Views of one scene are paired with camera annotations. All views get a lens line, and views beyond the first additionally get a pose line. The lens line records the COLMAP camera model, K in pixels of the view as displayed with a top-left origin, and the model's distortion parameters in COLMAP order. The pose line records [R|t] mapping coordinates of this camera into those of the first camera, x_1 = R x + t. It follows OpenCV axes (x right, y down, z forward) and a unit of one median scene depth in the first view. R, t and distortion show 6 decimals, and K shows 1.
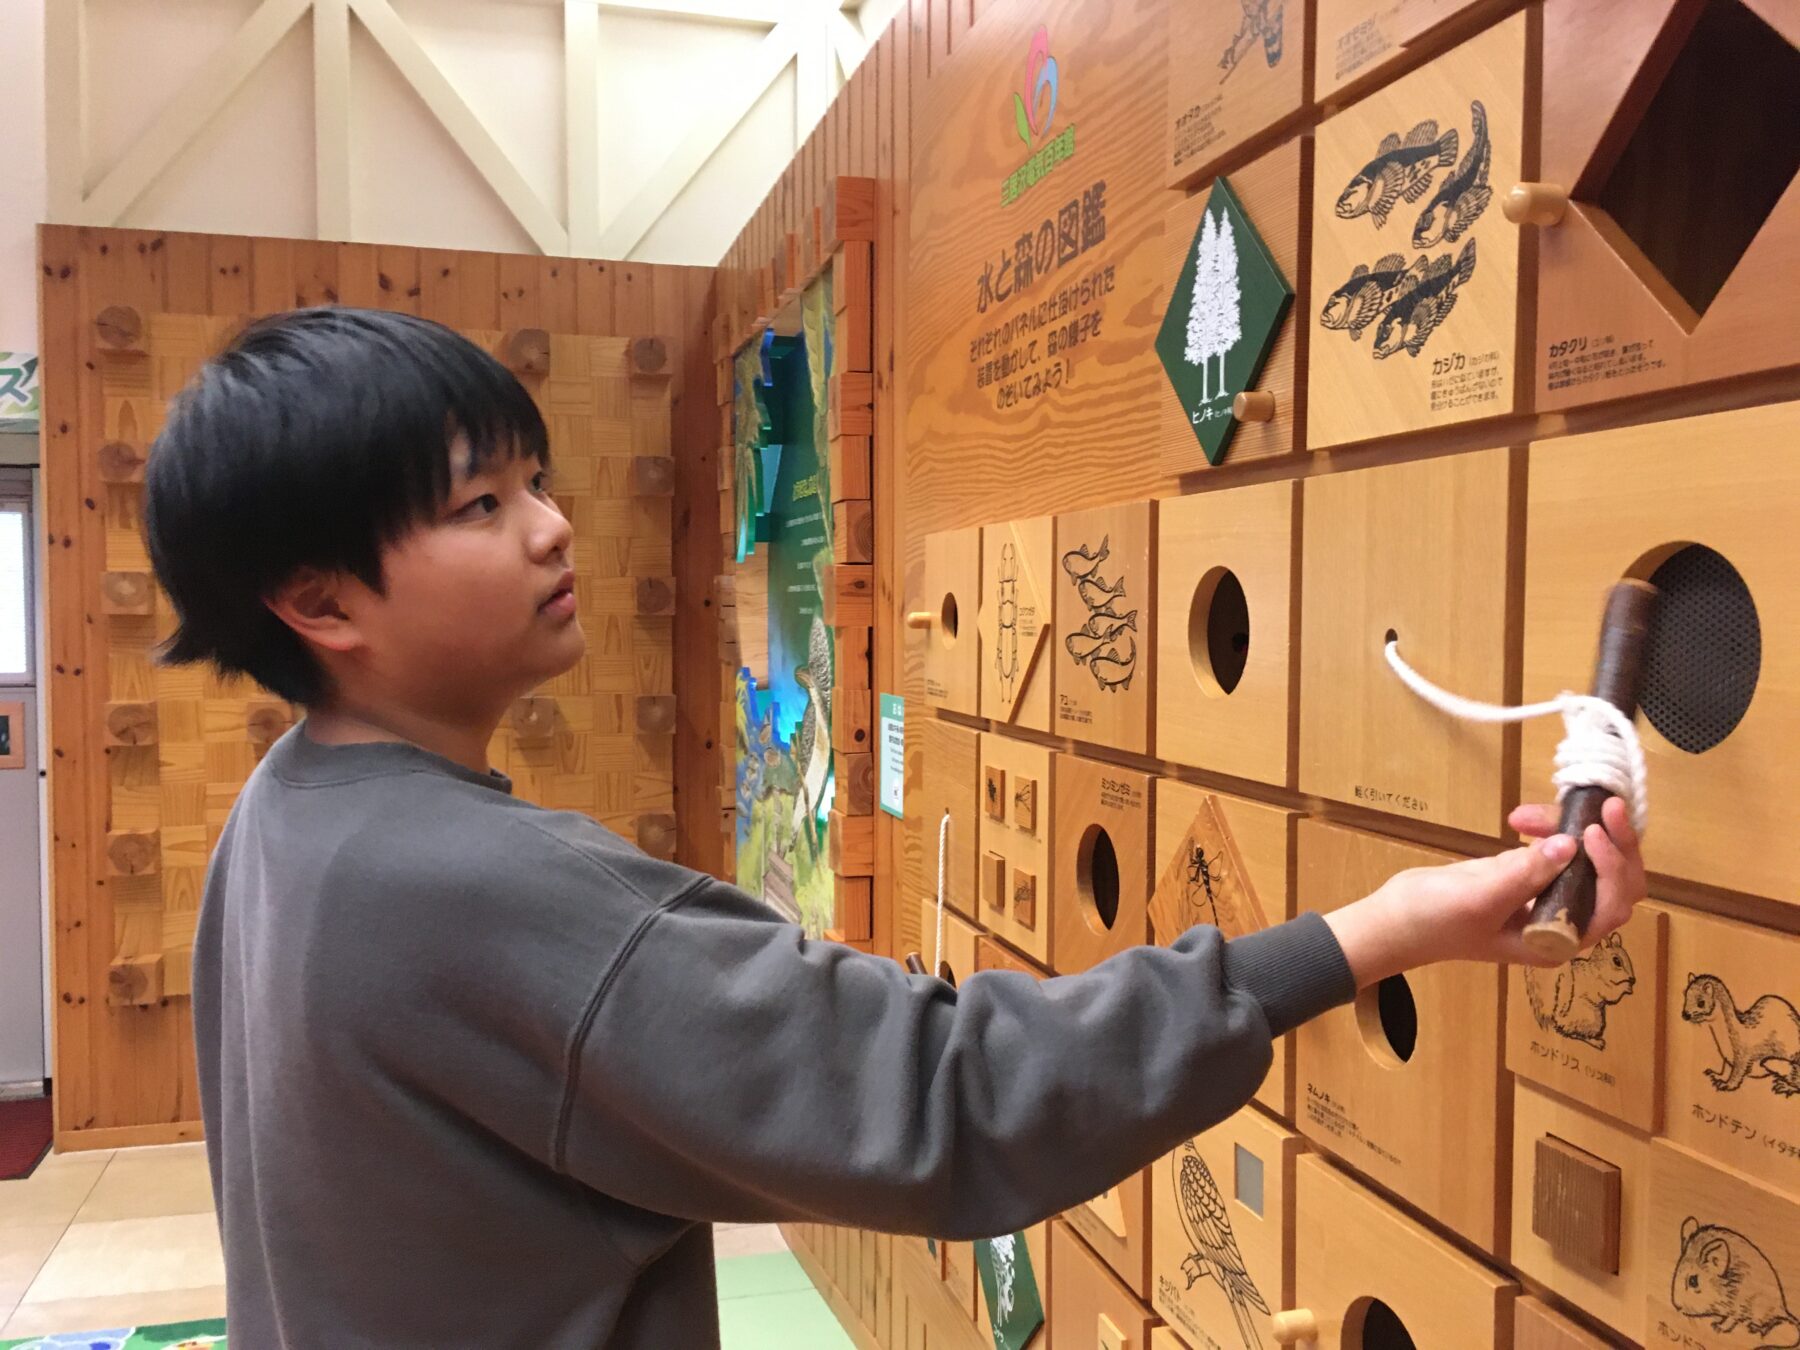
lens RADIAL K [[1550.5, 0, 900.0], [0, 1550.5, 675.0], [0, 0, 1]] dist [0.098283, -0.141755]
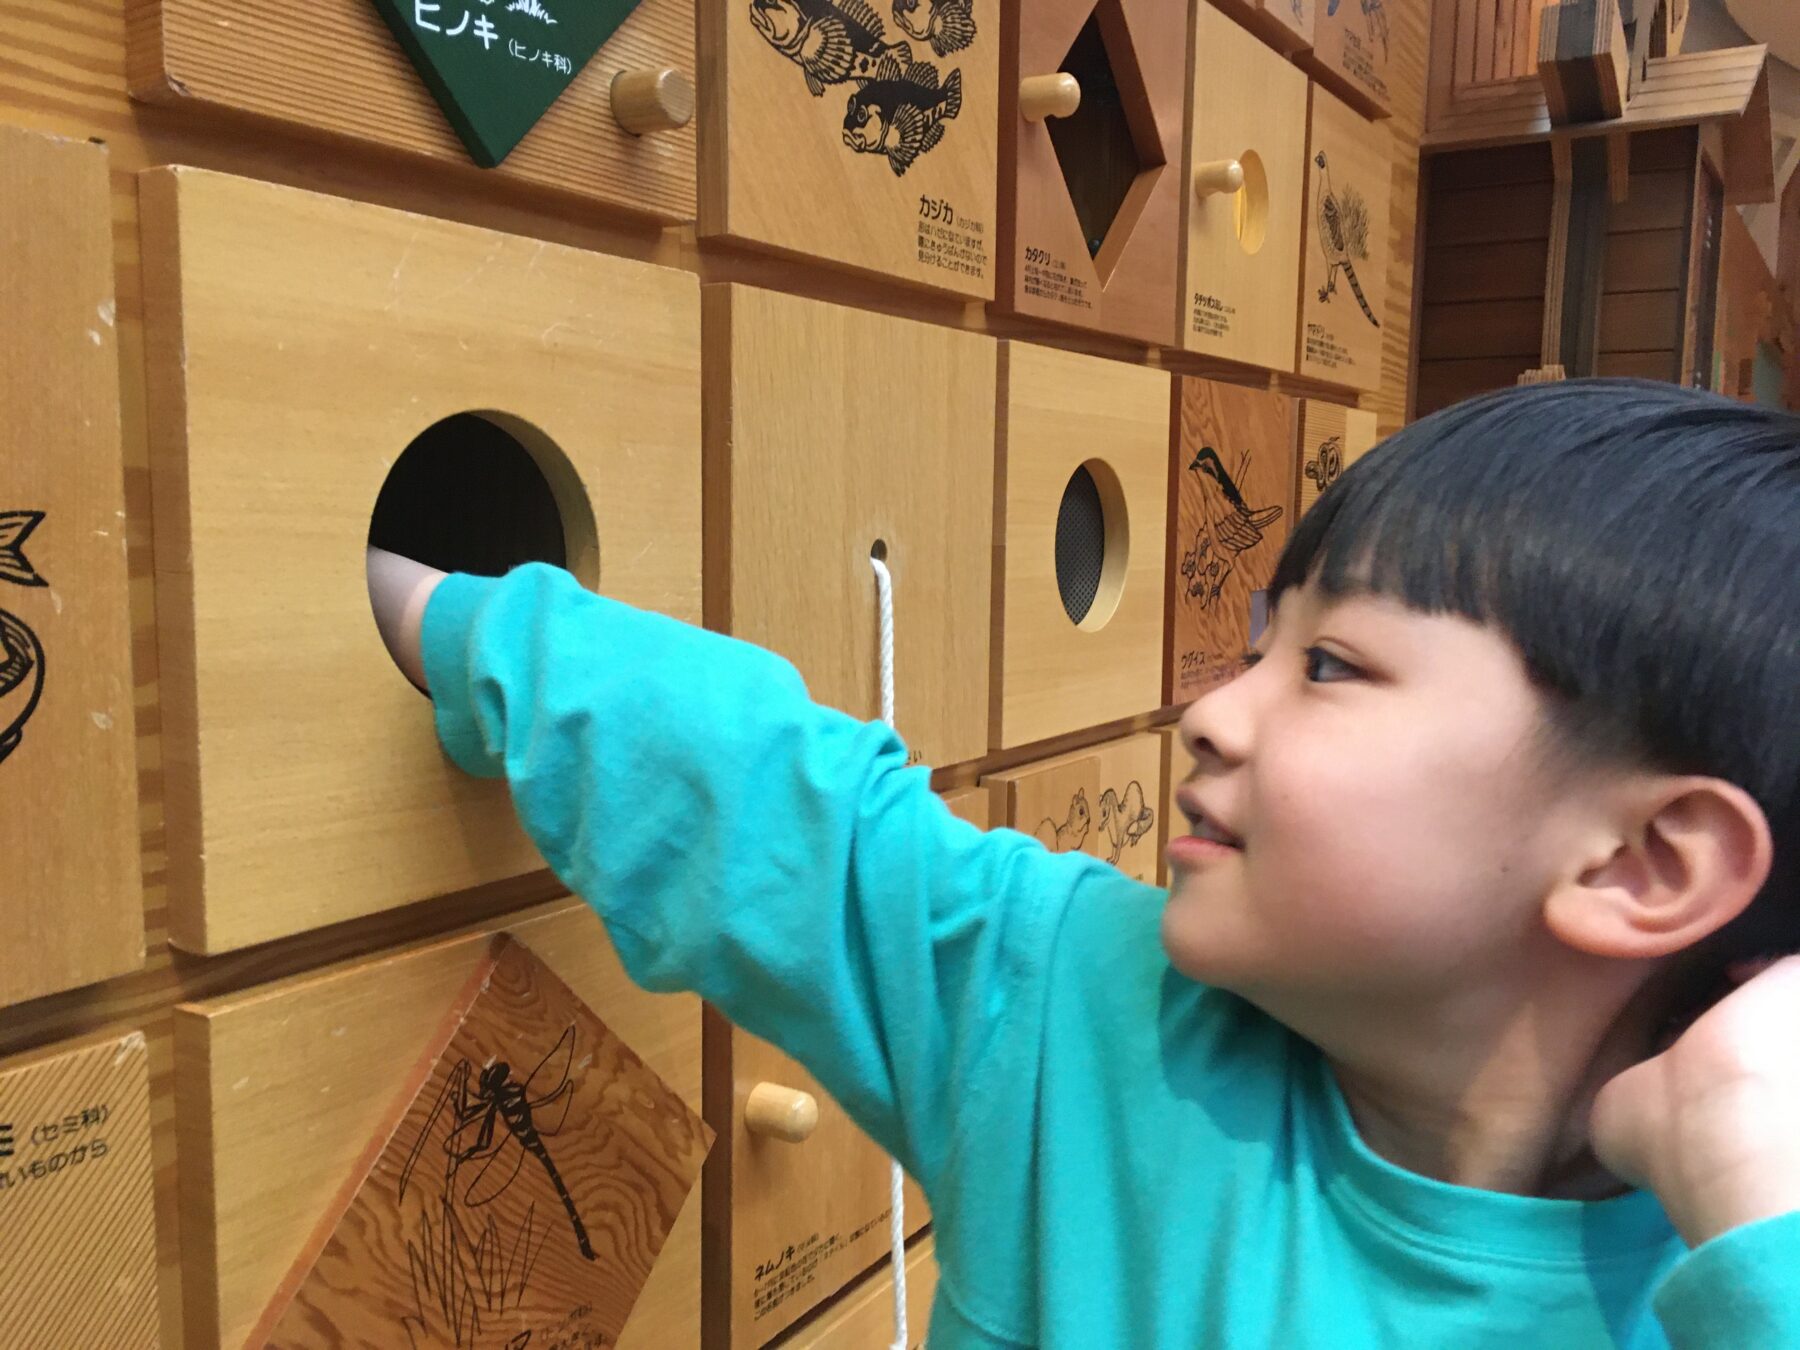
lens RADIAL K [[1550.5, 0, 900.0], [0, 1550.5, 675.0], [0, 0, 1]] dist [0.098283, -0.141755]
pose [[-0.675430, -0.093246, 0.731505, -0.244667], [0.015773, 0.989919, 0.140751, -0.071243], [-0.737256, 0.106606, -0.667150, 1.527498]]
